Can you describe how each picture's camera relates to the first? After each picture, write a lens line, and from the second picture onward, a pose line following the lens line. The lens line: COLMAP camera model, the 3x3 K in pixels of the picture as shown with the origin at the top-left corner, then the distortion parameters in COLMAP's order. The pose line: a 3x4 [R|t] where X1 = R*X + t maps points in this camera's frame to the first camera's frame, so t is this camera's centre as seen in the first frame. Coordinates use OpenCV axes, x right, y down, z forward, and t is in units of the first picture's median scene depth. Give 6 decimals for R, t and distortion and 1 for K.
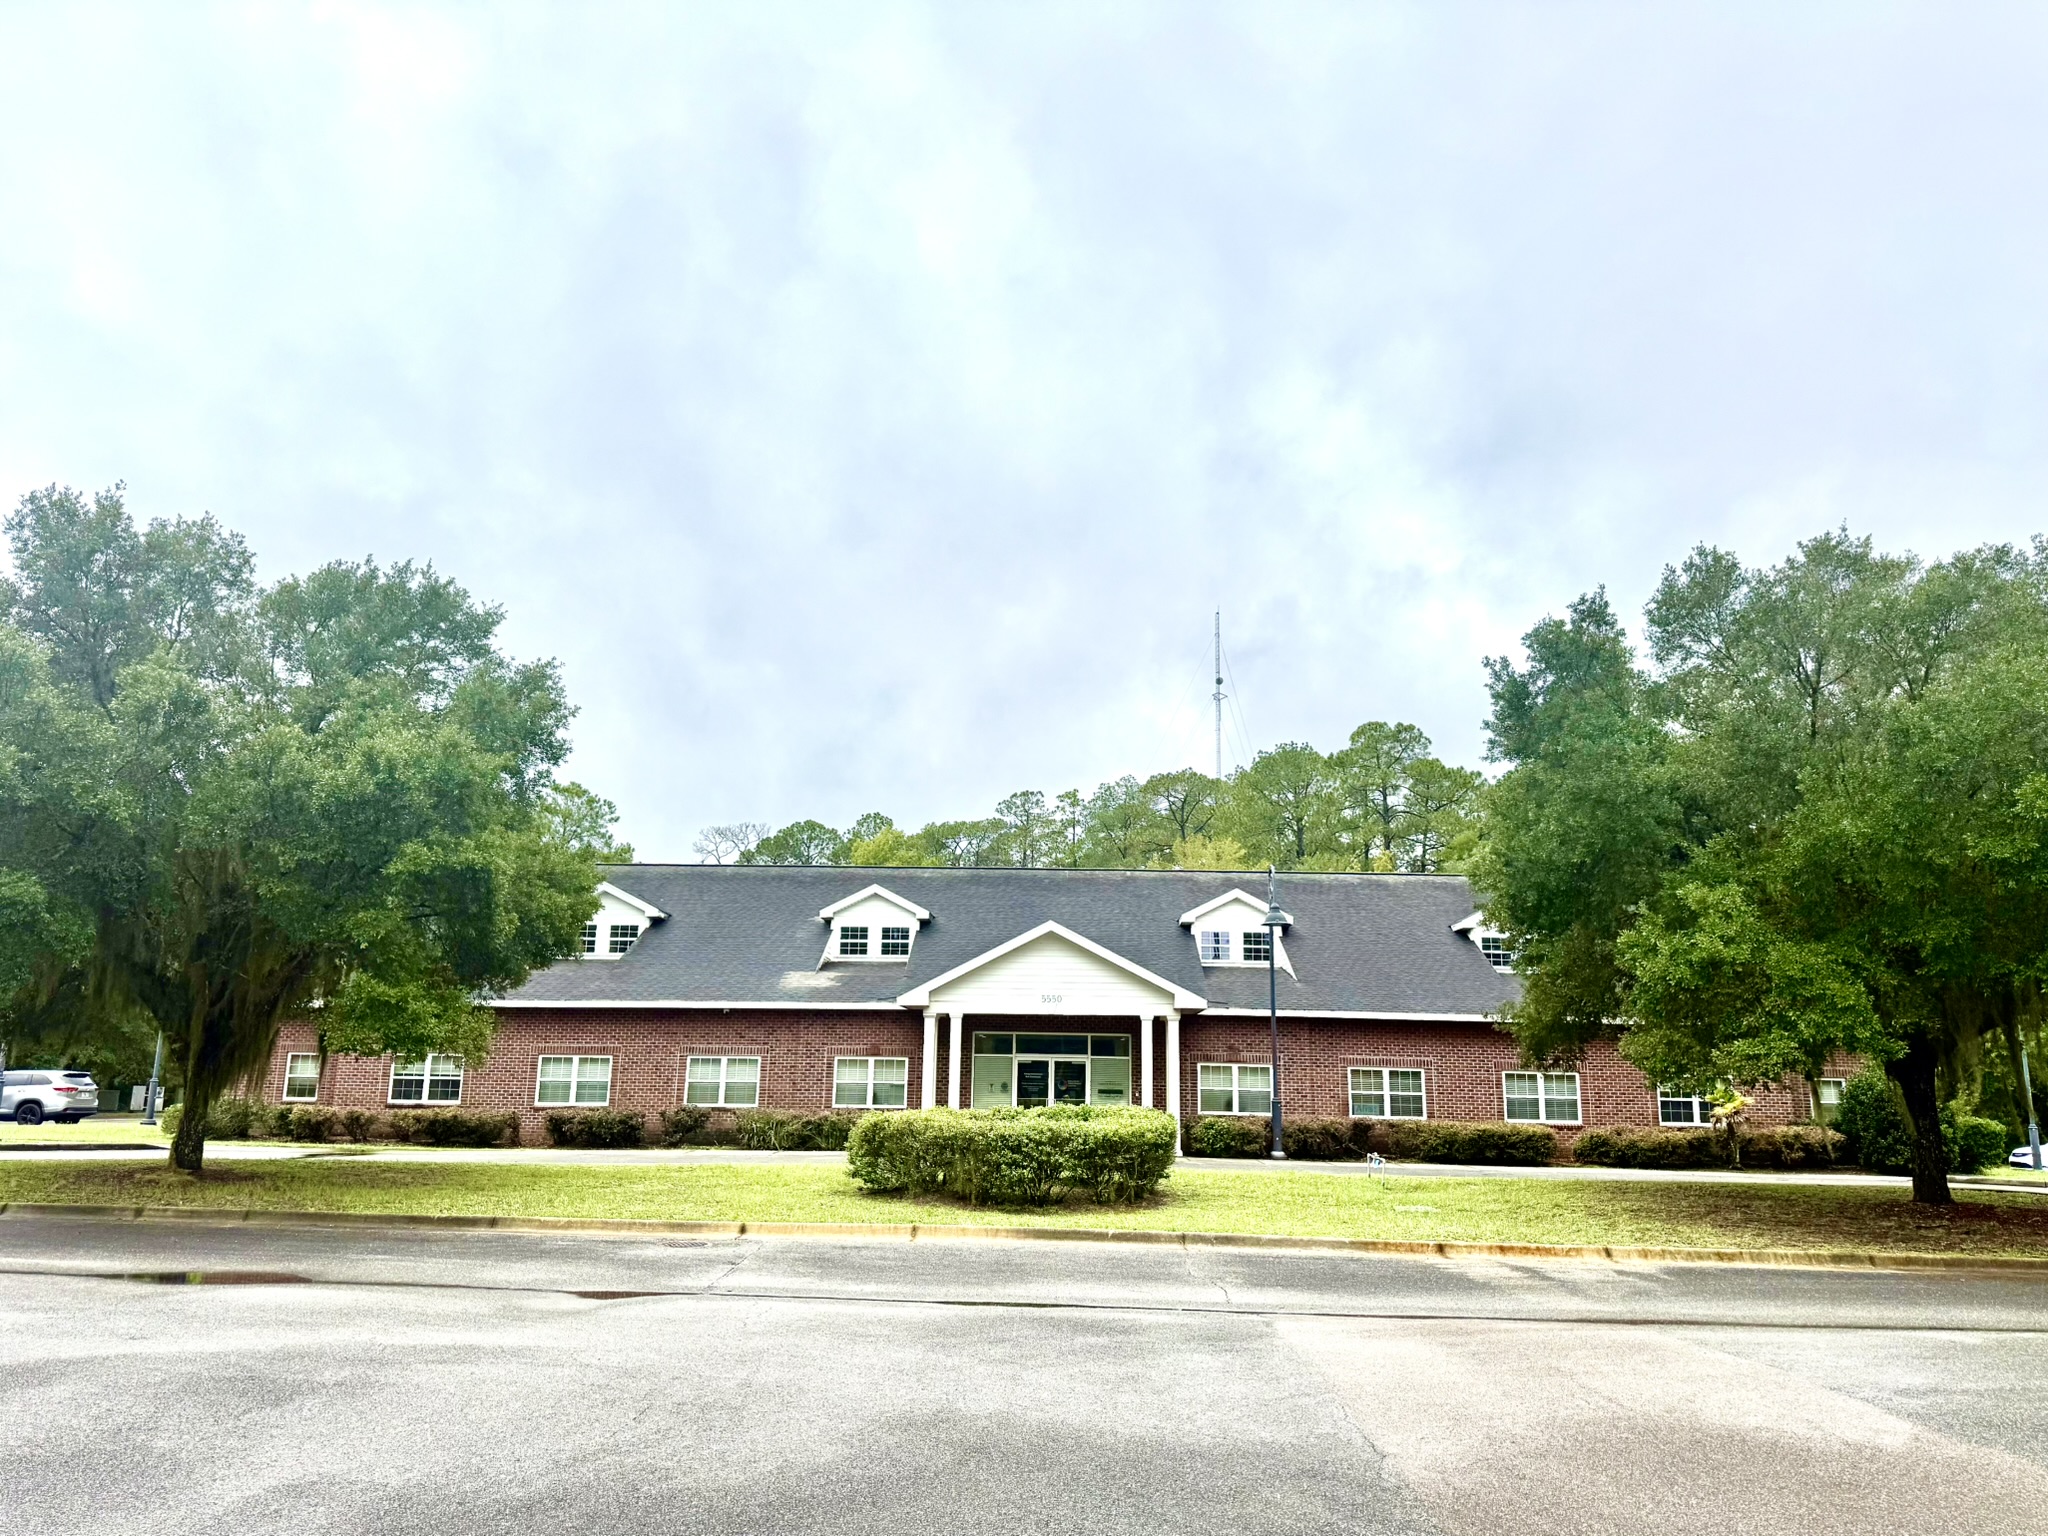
lens RADIAL K [[1425.7, 0, 1024.0], [0, 1425.7, 768.0], [0, 0, 1]] dist [0.129188, -0.181210]
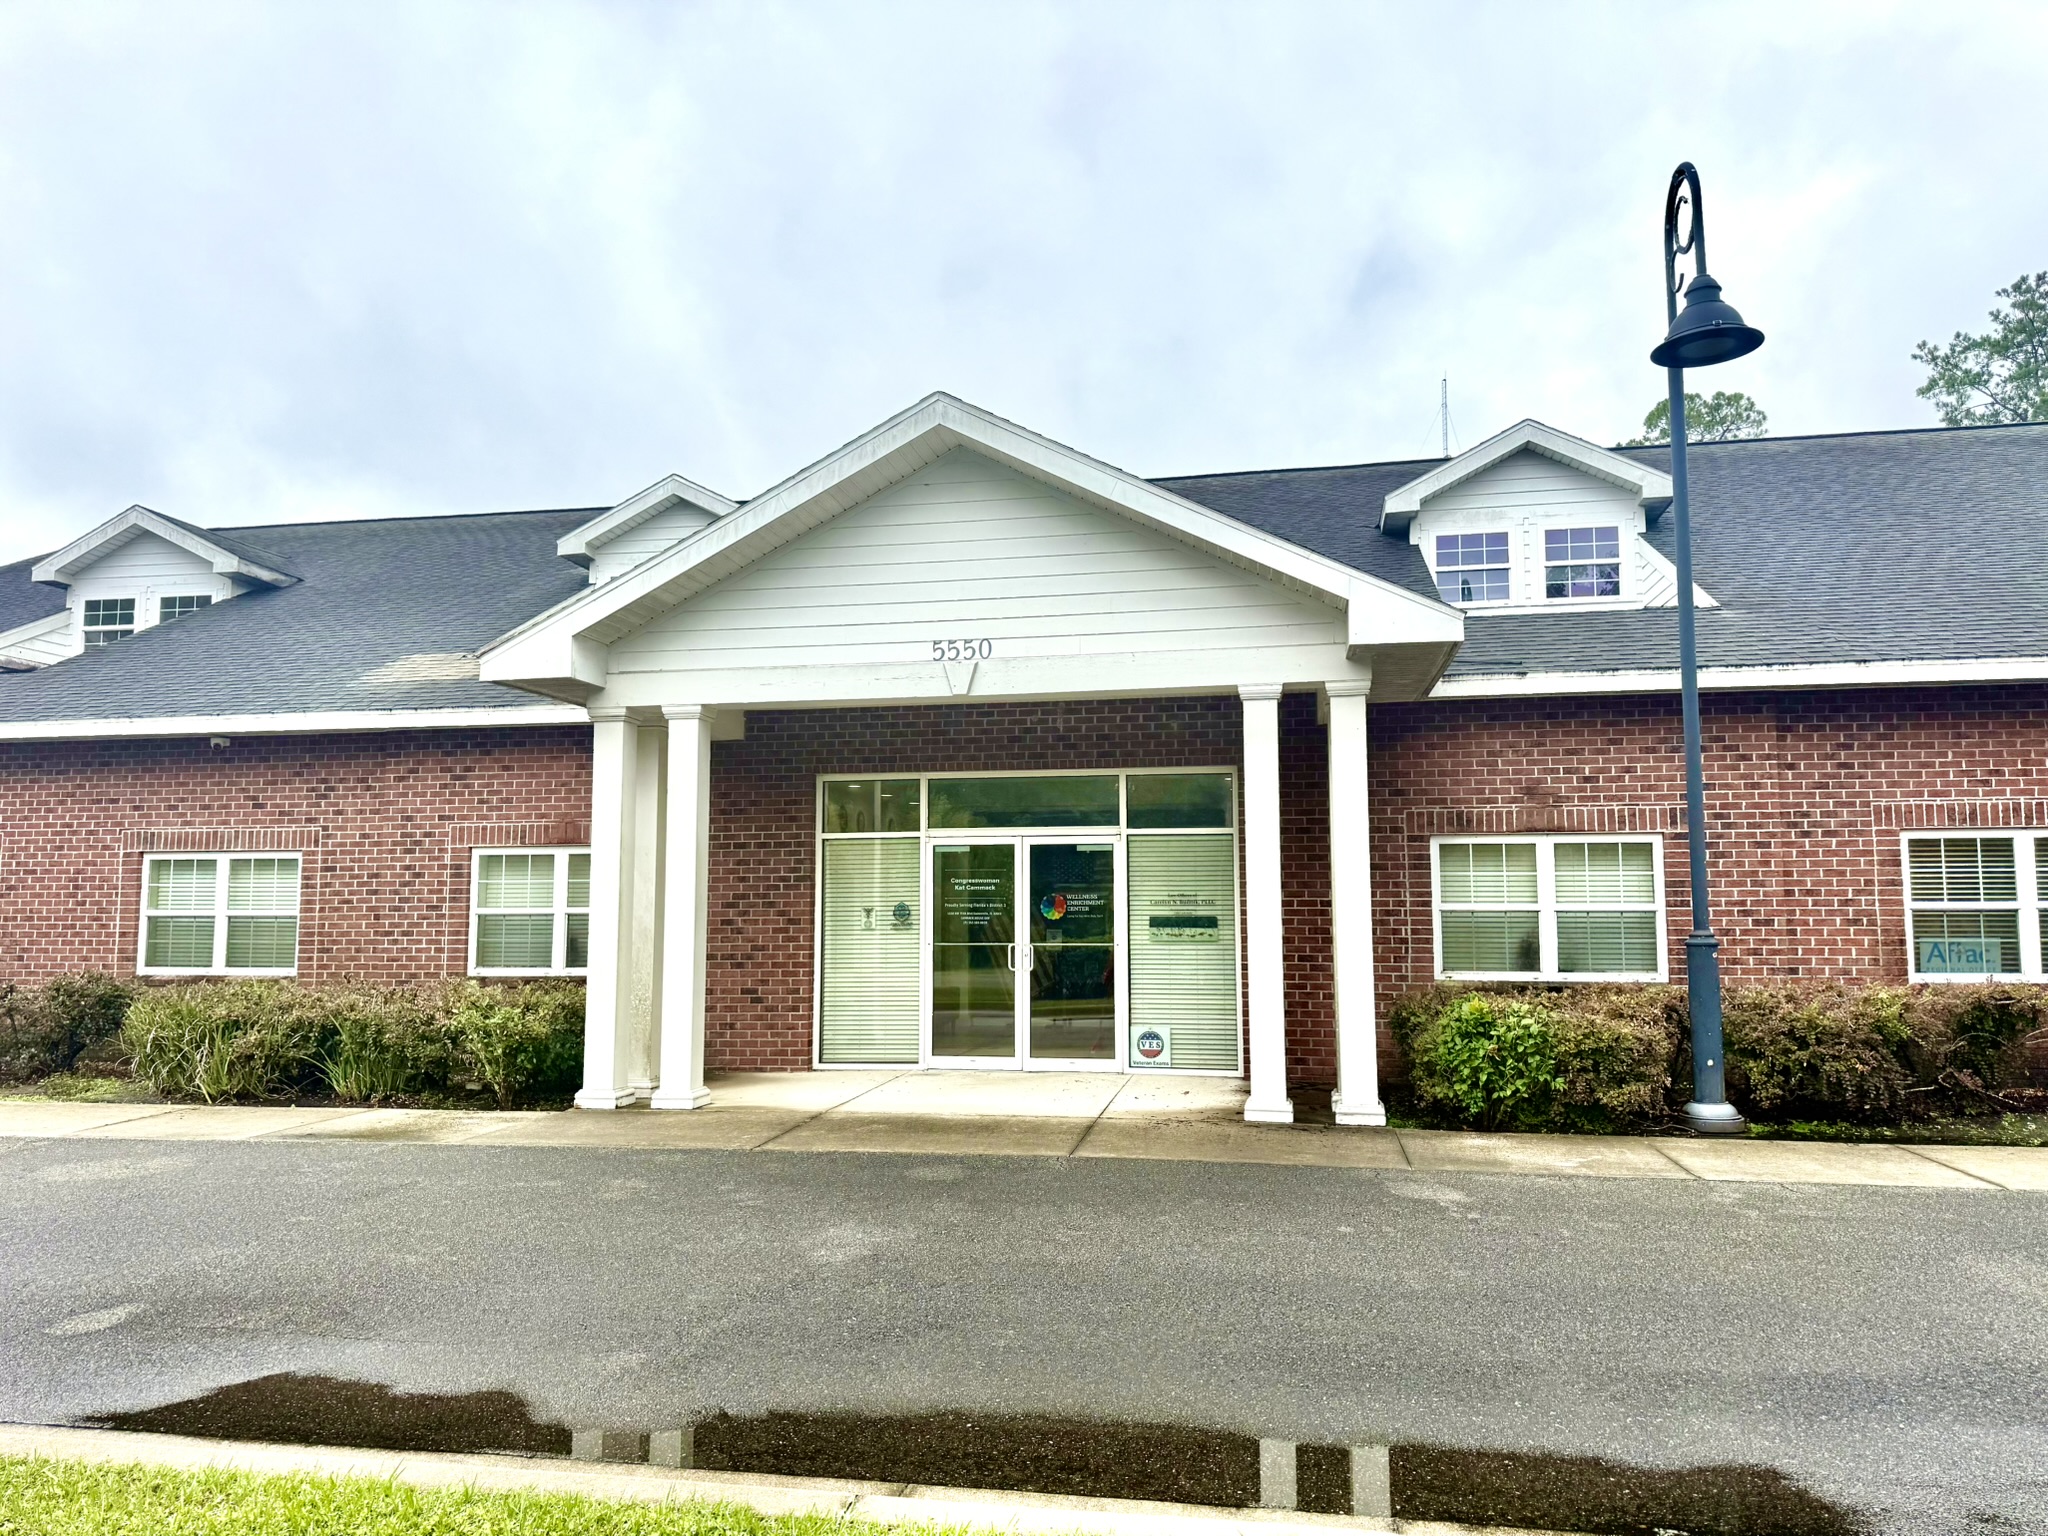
lens RADIAL K [[1421.4, 0, 1024.0], [0, 1421.4, 768.0], [0, 0, 1]] dist [0.025581, -0.002211]
pose [[0.987061, -0.036606, -0.156110, 0.077802], [0.054187, 0.992465, 0.109892, 0.144832], [0.150911, -0.116929, 0.981608, 0.643925]]
